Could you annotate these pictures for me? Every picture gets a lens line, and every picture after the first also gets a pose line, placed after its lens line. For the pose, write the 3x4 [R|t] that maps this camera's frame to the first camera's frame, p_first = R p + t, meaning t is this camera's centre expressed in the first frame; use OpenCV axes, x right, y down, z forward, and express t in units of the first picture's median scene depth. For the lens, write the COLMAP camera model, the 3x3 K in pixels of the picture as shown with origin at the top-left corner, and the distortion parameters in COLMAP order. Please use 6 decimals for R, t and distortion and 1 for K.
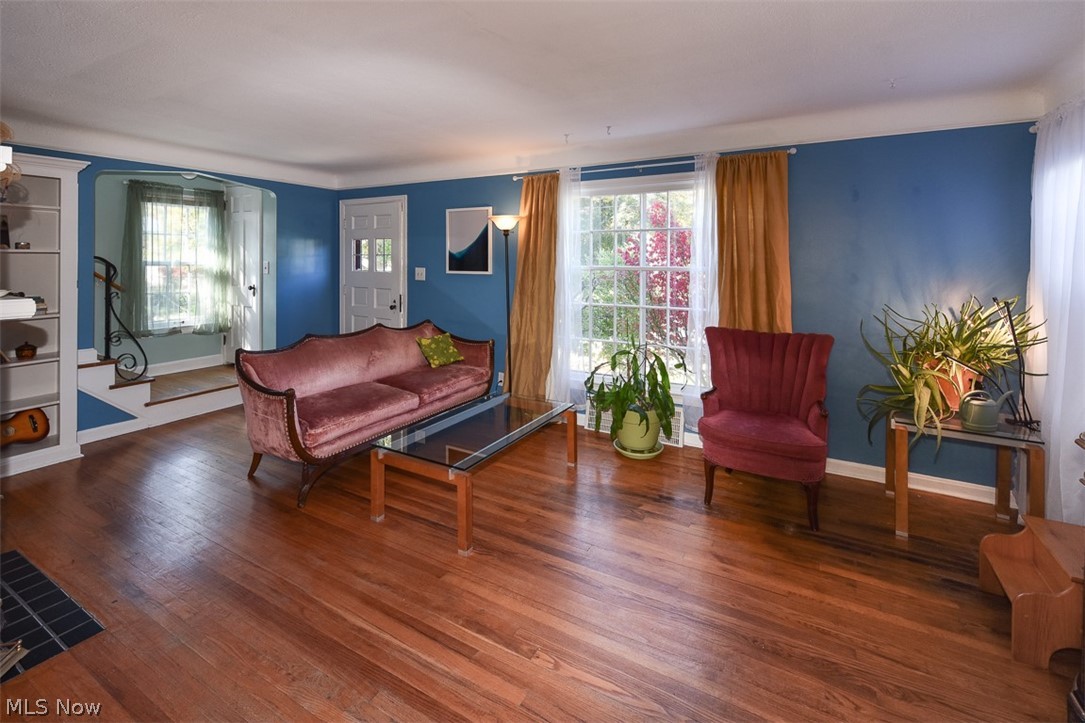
lens RADIAL K [[465.8, 0, 539.1], [0, 465.8, 373.3], [0, 0, 1]] dist [0.002096, -0.000006]
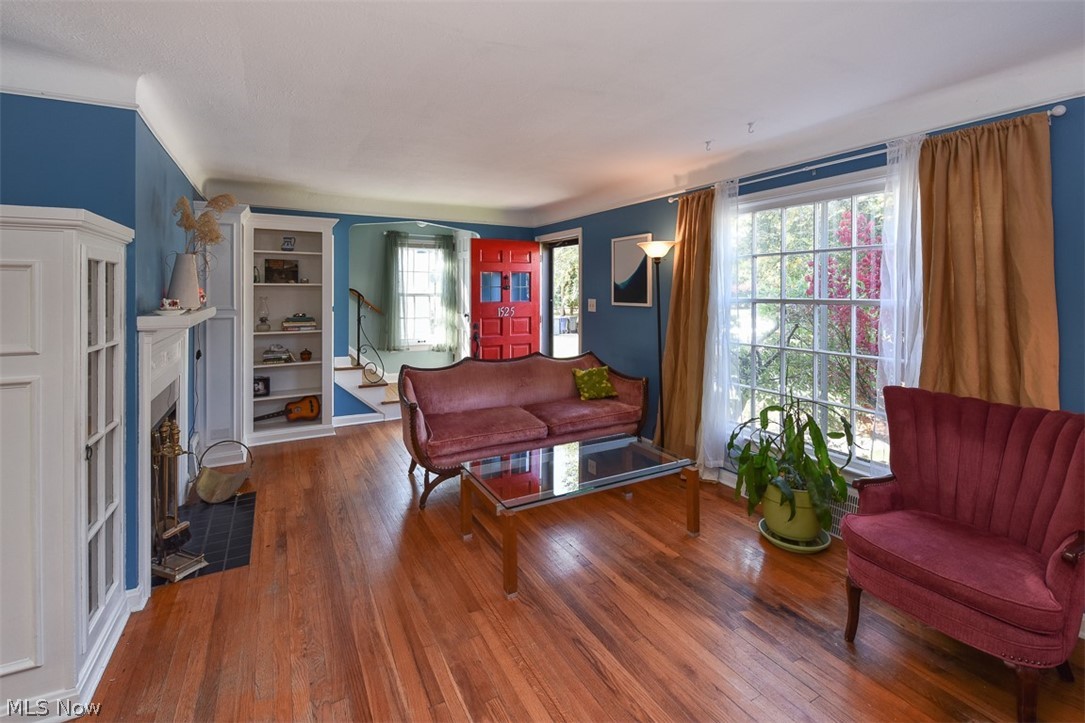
lens RADIAL K [[467.5, 0, 548.1], [0, 467.5, 389.9], [0, 0, 1]] dist [-0.002255, -0.001206]
pose [[0.860088, 0.103521, -0.499533, 0.247698], [-0.120340, 0.992732, -0.001469, -0.028762], [0.495750, 0.061377, 0.866294, 0.136148]]
